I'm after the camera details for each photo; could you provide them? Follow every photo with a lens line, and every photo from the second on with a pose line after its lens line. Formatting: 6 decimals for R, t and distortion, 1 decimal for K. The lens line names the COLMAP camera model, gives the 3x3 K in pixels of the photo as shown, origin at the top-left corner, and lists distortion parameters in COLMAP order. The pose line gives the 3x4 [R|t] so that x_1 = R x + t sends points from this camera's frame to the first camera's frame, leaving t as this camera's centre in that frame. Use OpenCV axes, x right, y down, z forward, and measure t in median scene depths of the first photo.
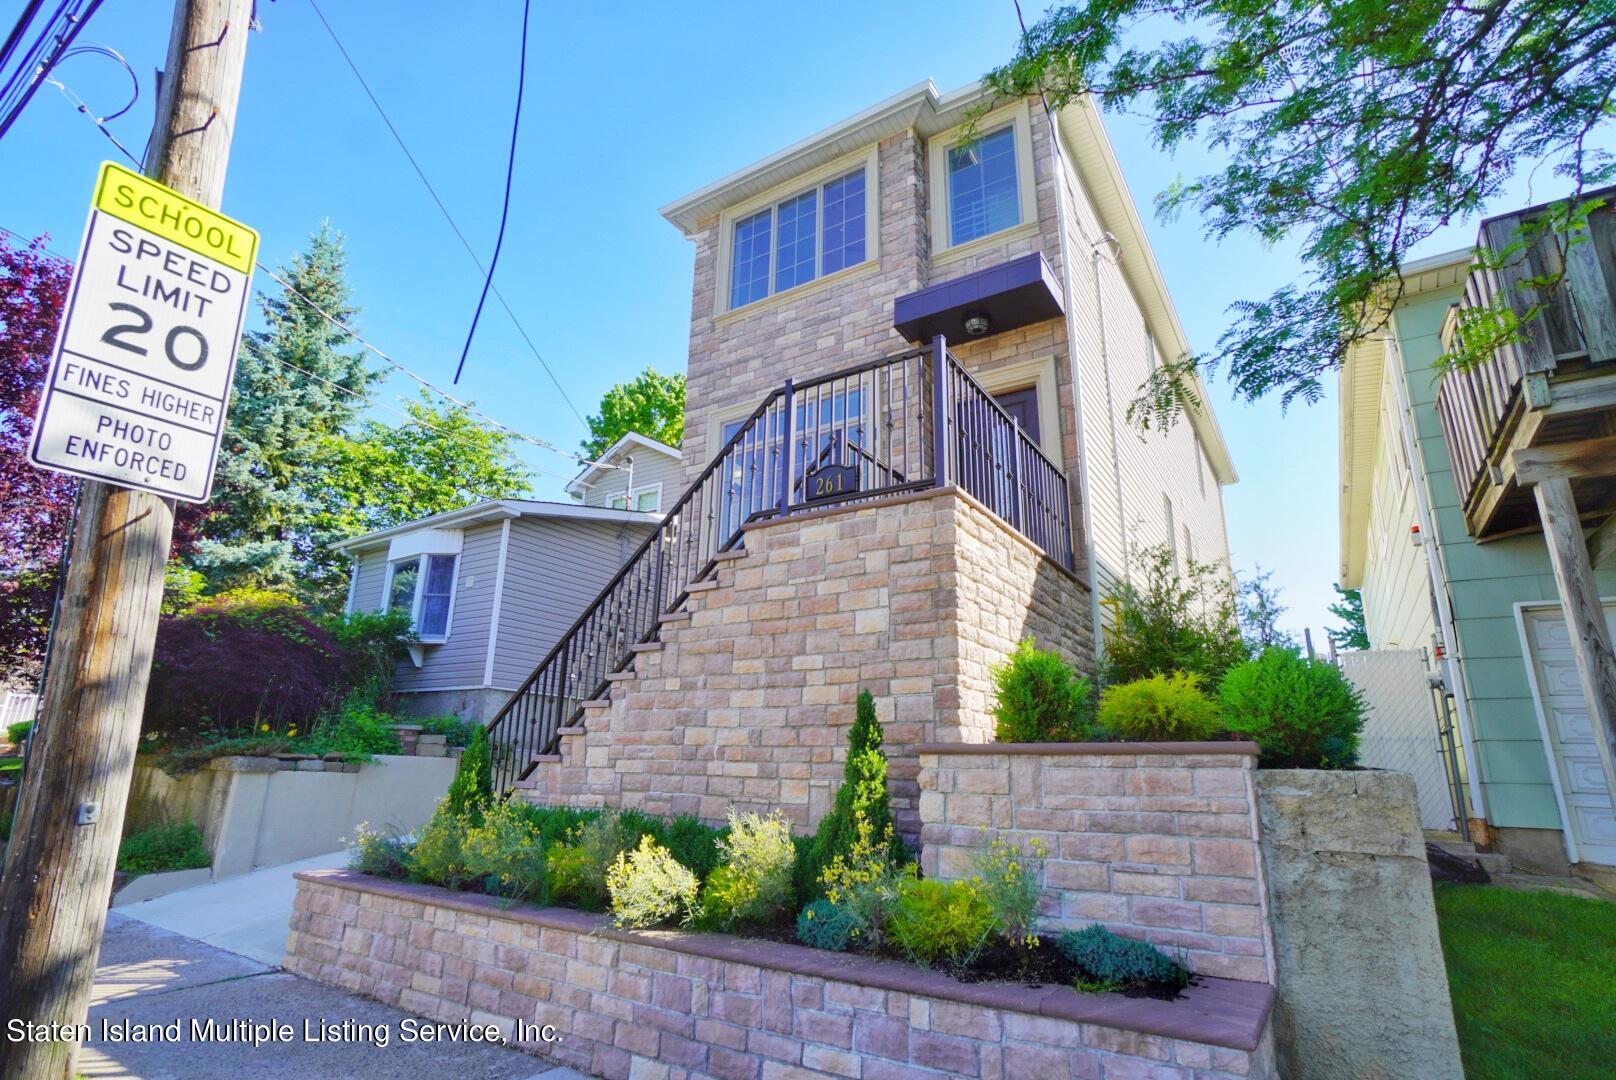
lens RADIAL K [[806.4, 0, 807.8], [0, 806.4, 525.7], [0, 0, 1]] dist [-0.024003, 0.000278]
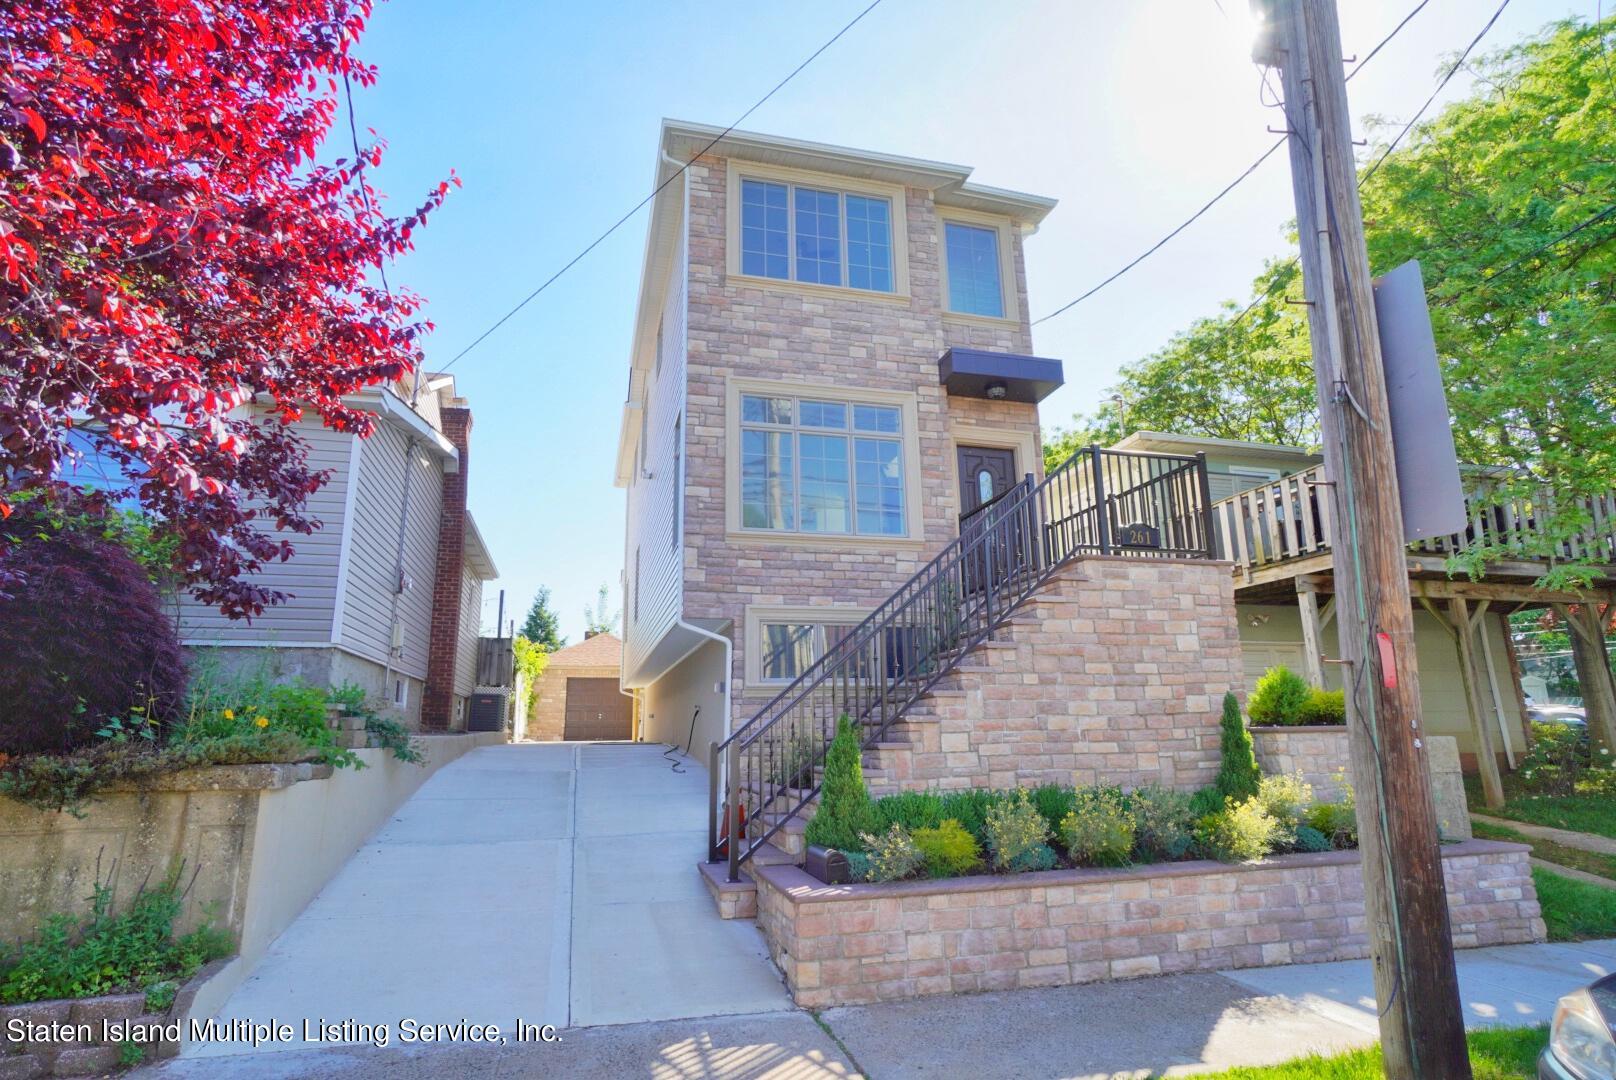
lens RADIAL K [[818.5, 0, 808.0], [0, 818.5, 540.0], [0, 0, 1]] dist [-0.002712, -0.000511]
pose [[0.667030, 0.141353, 0.731499, -1.349587], [-0.189807, 0.981681, -0.016619, 0.082263], [-0.720448, -0.127758, 0.681640, 0.463311]]
